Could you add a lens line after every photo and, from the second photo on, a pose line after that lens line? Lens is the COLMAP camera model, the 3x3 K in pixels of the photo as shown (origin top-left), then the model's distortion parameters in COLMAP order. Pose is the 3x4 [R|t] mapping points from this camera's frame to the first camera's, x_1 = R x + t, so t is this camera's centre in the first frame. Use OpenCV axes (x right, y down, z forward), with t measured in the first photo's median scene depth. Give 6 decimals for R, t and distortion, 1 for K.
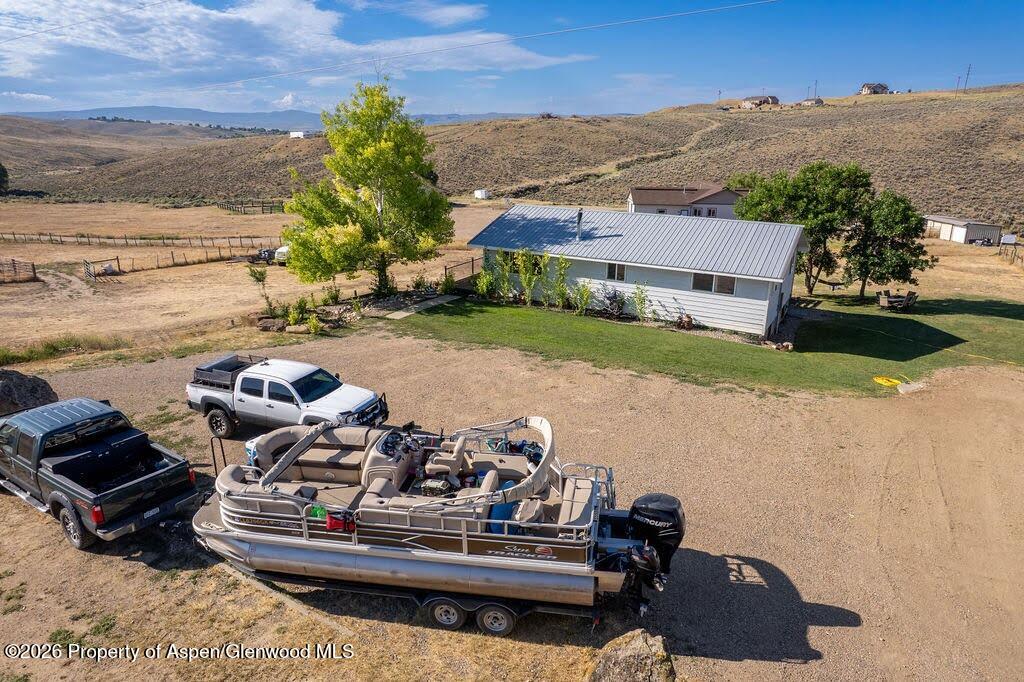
lens RADIAL K [[654.7, 0, 513.9], [0, 654.7, 343.2], [0, 0, 1]] dist [-0.079865, 0.076187]
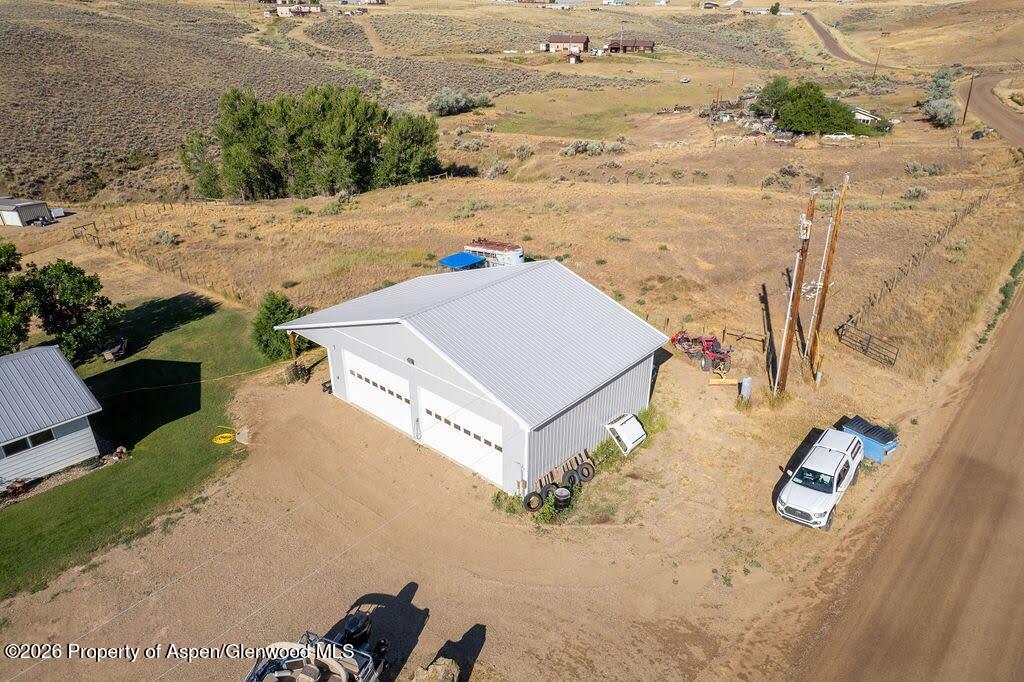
lens RADIAL K [[657.2, 0, 512.0], [0, 657.2, 341.0], [0, 0, 1]] dist [-0.076521, 0.071203]
pose [[0.202128, -0.428891, 0.880453, -0.238670], [0.298810, 0.883150, 0.361606, -0.243910], [-0.932661, 0.189998, 0.306667, -0.028559]]
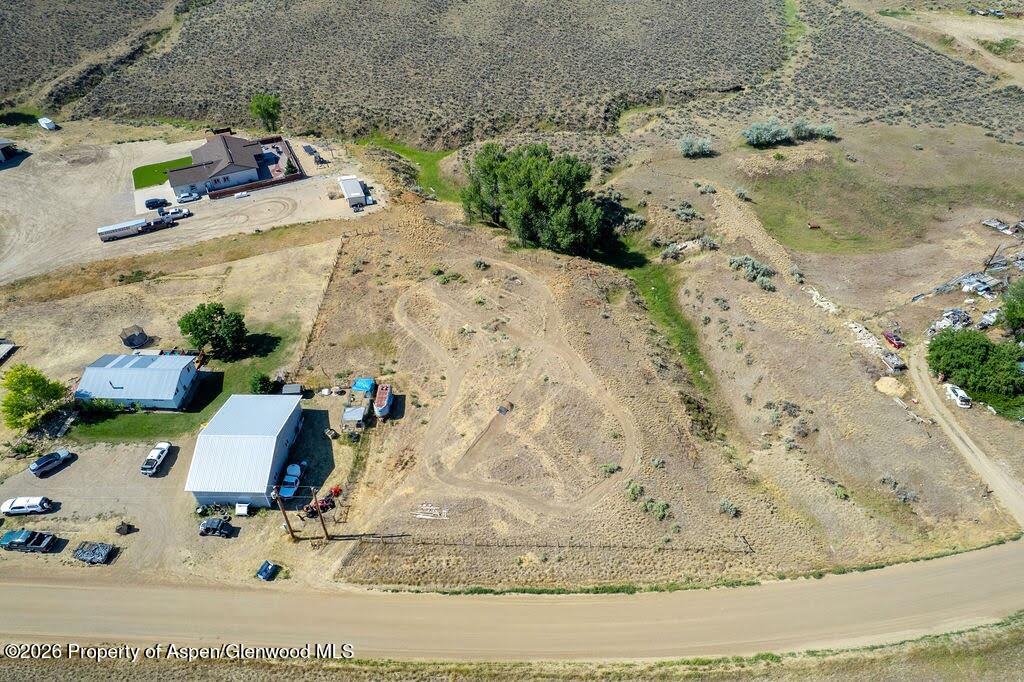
lens RADIAL K [[654.7, 0, 513.9], [0, 654.7, 343.2], [0, 0, 1]] dist [-0.079865, 0.076187]
pose [[0.873285, -0.327674, 0.360559, 0.557434], [0.152863, 0.886957, 0.435821, -1.053328], [-0.462608, -0.325480, 0.824656, -1.778885]]
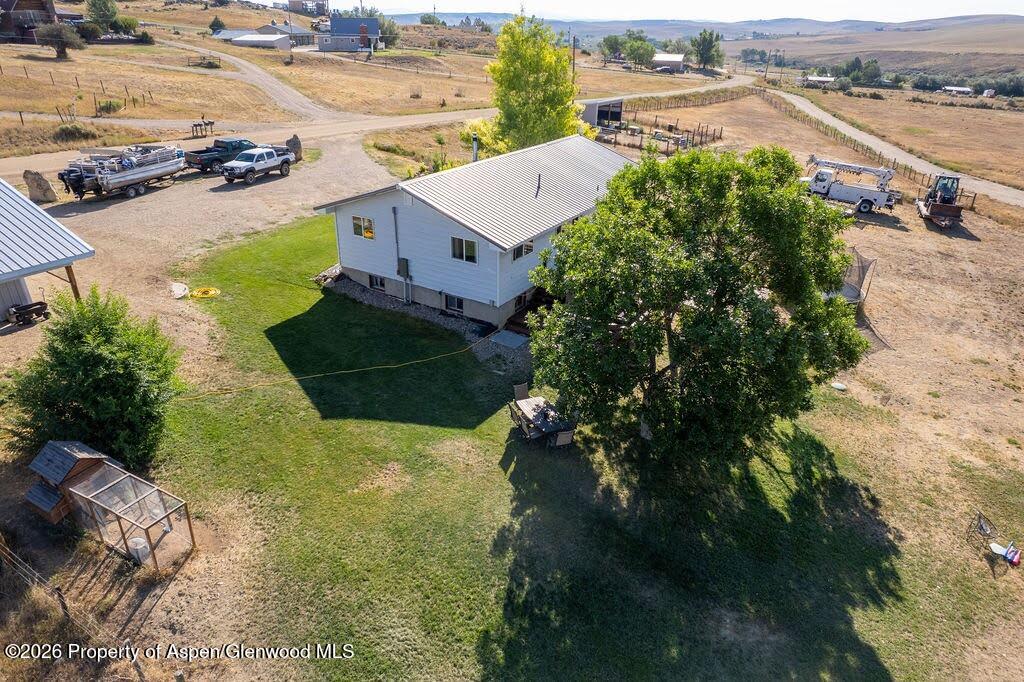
lens RADIAL K [[653.2, 0, 513.9], [0, 653.2, 343.5], [0, 0, 1]] dist [-0.077915, 0.074219]
pose [[-0.028005, 0.432345, -0.901273, 0.888931], [-0.319898, 0.850334, 0.417849, -0.280032], [0.947038, 0.300018, 0.114493, 0.768440]]
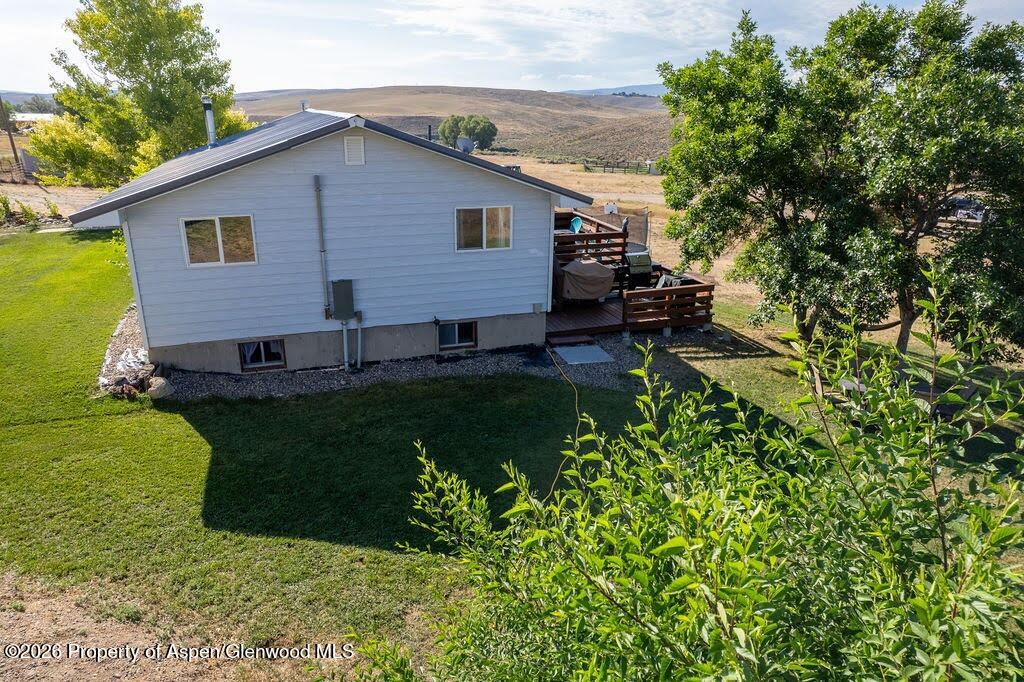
lens RADIAL K [[654.7, 0, 513.9], [0, 654.7, 343.2], [0, 0, 1]] dist [-0.079865, 0.076187]
pose [[0.759430, 0.223244, -0.611088, 0.553575], [-0.203869, 0.973635, 0.102331, -0.074884], [0.617821, 0.046869, 0.784920, 0.525370]]
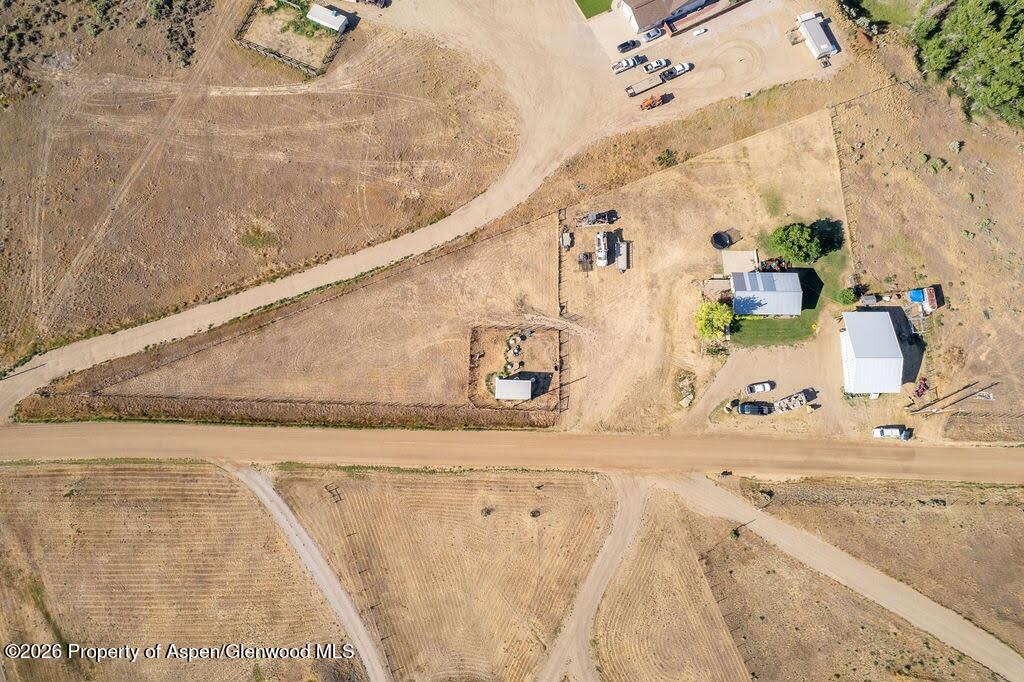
lens RADIAL K [[654.7, 0, 513.9], [0, 654.7, 343.2], [0, 0, 1]] dist [-0.079865, 0.076187]
pose [[0.869183, -0.488637, 0.075864, -1.399242], [0.158522, 0.420661, 0.893261, -3.302305], [-0.468393, -0.764381, 0.443091, -0.308098]]
